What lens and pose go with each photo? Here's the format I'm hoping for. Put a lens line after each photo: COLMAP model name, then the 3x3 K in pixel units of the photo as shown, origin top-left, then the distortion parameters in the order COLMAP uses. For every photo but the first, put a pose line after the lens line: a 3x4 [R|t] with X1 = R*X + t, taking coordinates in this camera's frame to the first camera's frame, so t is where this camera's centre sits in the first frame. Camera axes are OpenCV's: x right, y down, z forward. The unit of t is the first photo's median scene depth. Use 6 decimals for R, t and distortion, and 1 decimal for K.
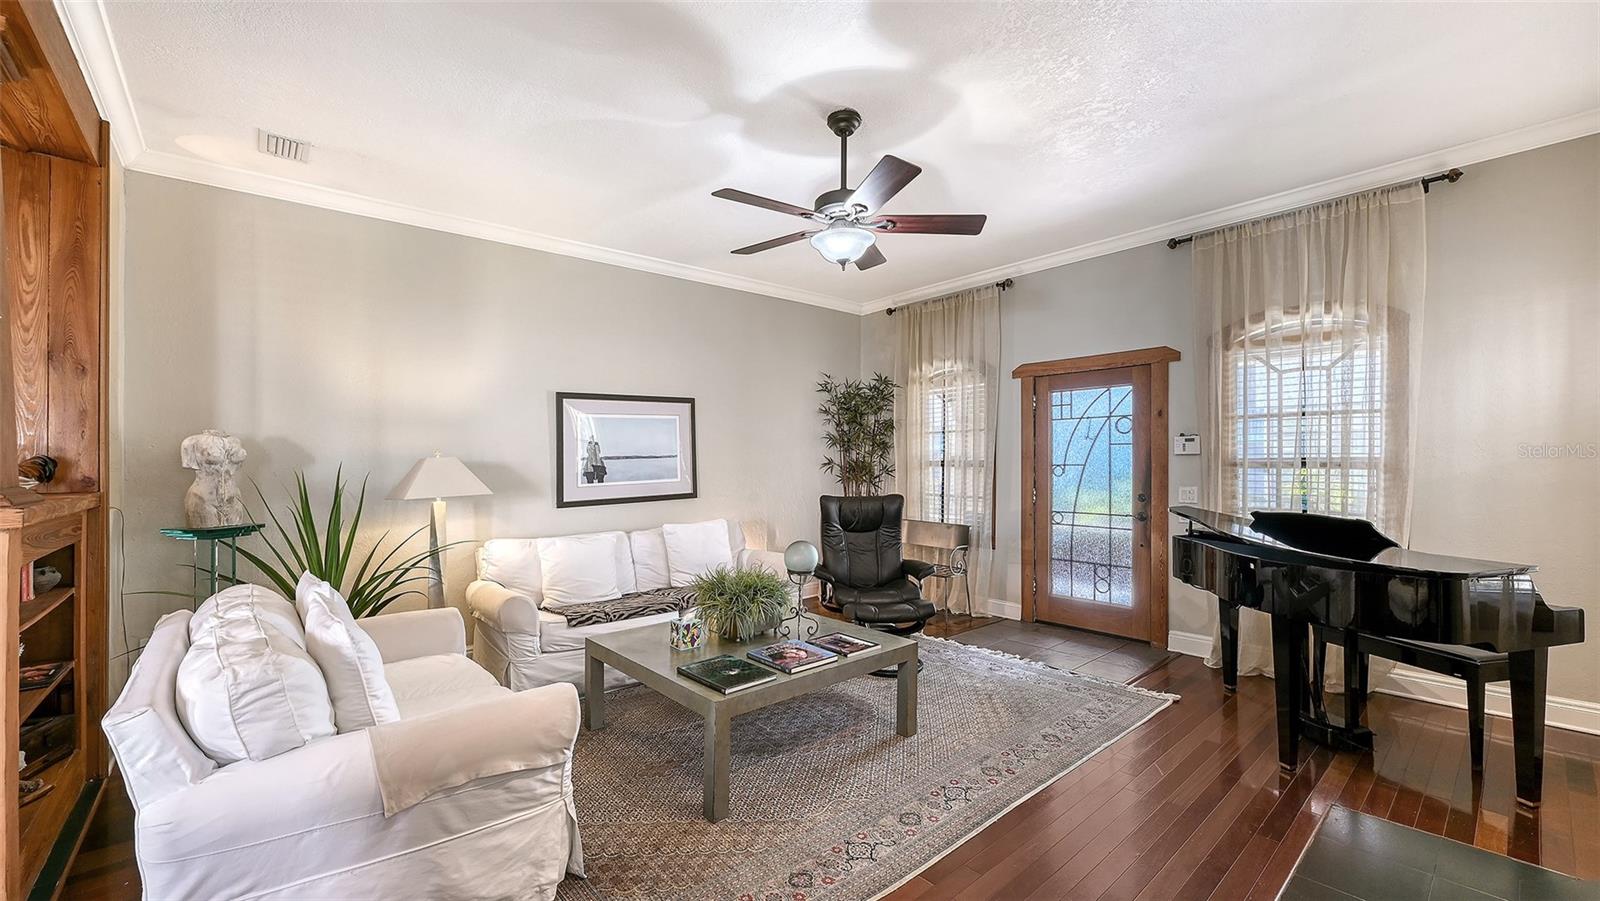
lens RADIAL K [[646.7, 0, 822.8], [0, 646.7, 455.0], [0, 0, 1]] dist [-0.000778, -0.000072]
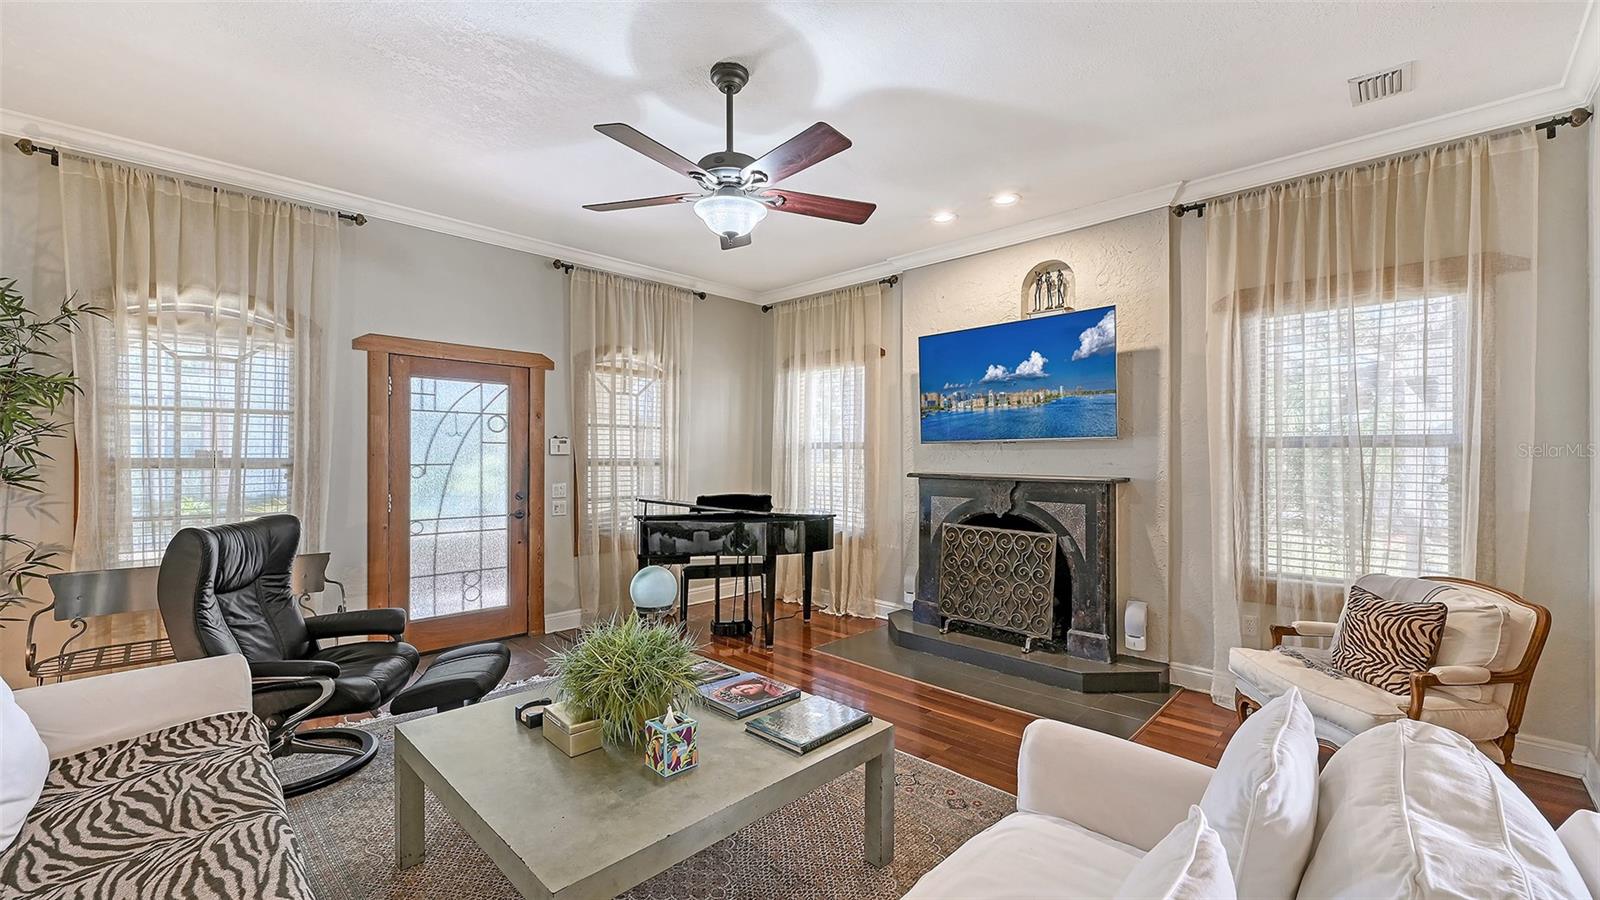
lens RADIAL K [[641.0, 0, 800.0], [0, 641.0, 450.0], [0, 0, 1]] dist [-0.004527, 0.000194]
pose [[-0.059333, 0.019814, 0.998042, -0.536858], [-0.009965, 0.999741, -0.020440, 0.009258], [-0.998189, -0.011159, -0.059120, 0.603055]]
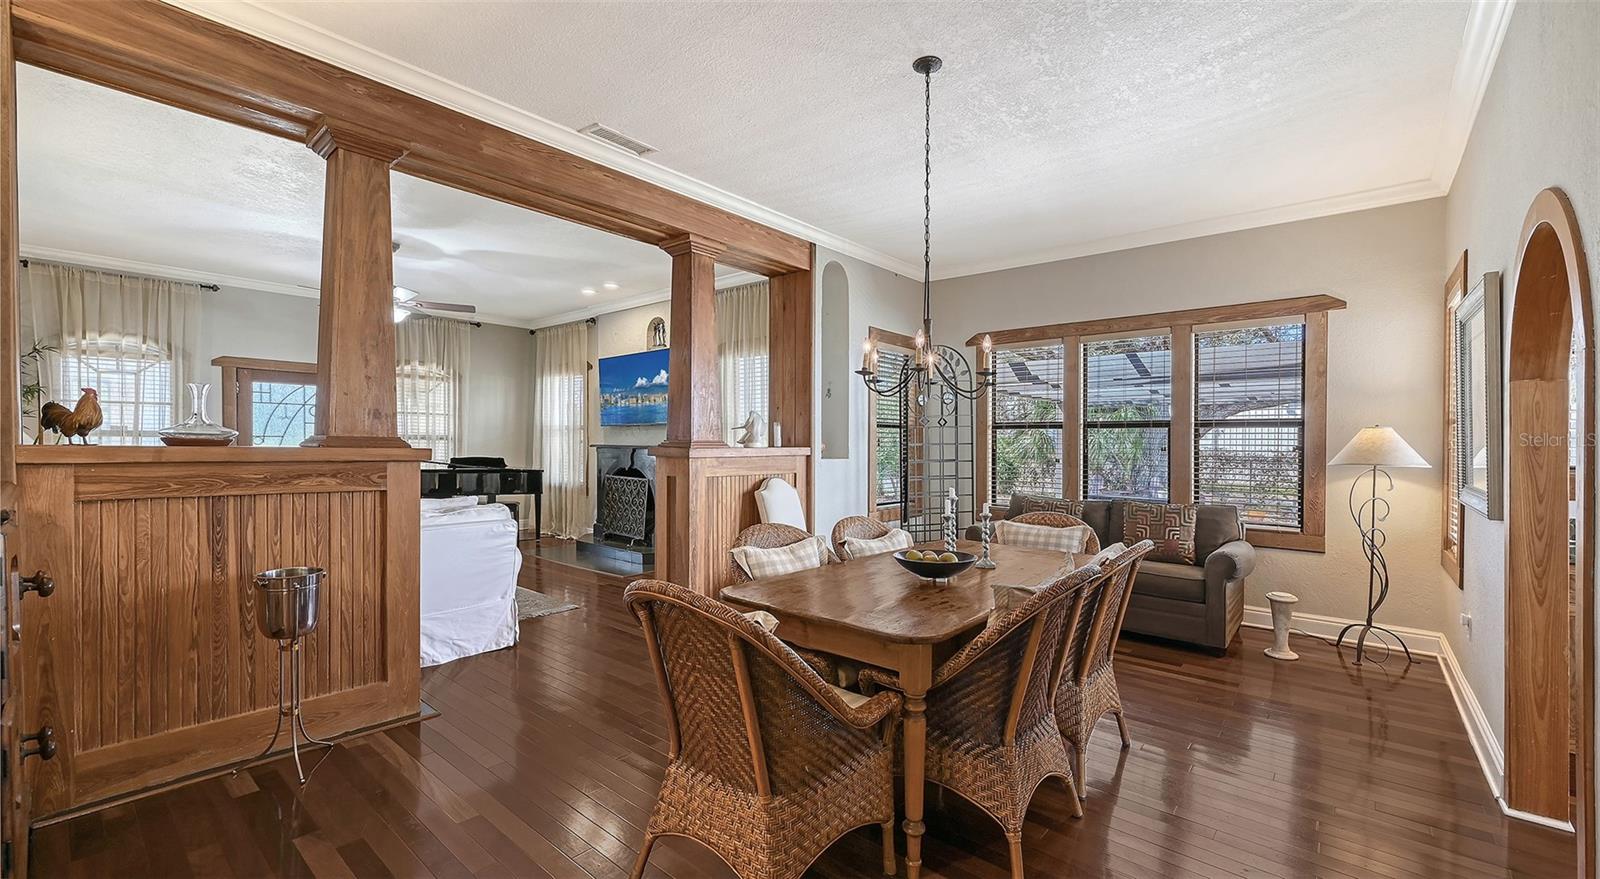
lens RADIAL K [[646.3, 0, 802.8], [0, 646.3, 445.9], [0, 0, 1]] dist [0.000837, 0.000143]
pose [[-0.129281, 0.004580, 0.991597, -1.229995], [-0.015300, 0.999861, -0.006613, 0.030216], [-0.991490, -0.016027, -0.129193, 0.042889]]
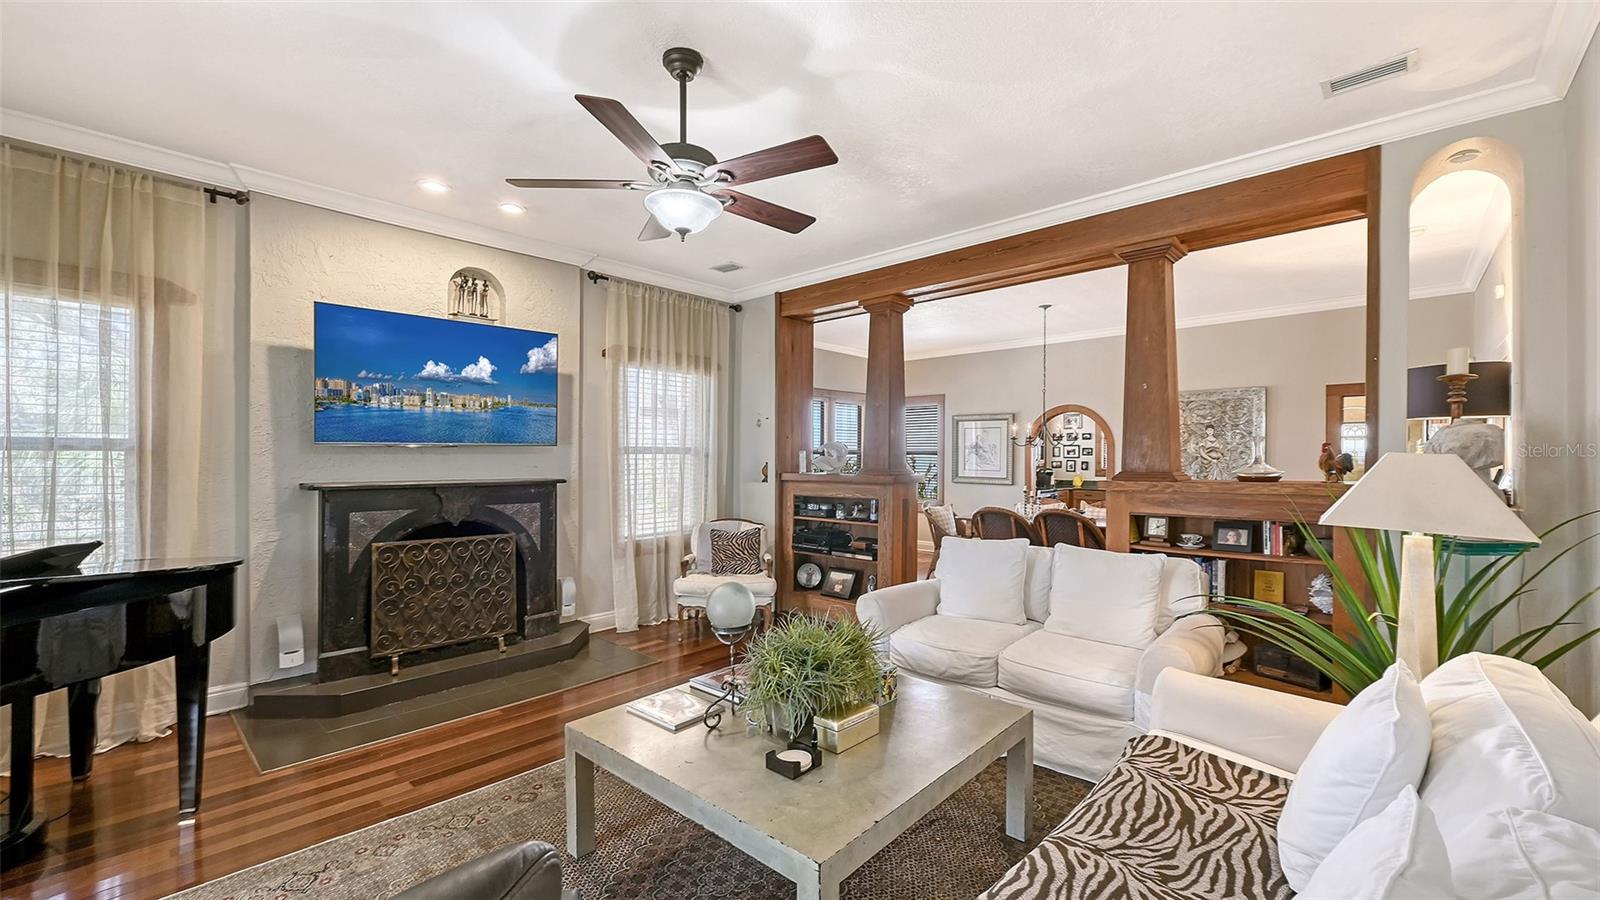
lens RADIAL K [[649.3, 0, 800.8], [0, 649.3, 456.8], [0, 0, 1]] dist [-0.000618, -0.000015]
pose [[-0.995441, 0.011326, -0.094708, -0.010172], [0.011968, 0.999909, -0.006211, 0.001842], [0.094629, -0.007316, -0.995486, 1.193448]]
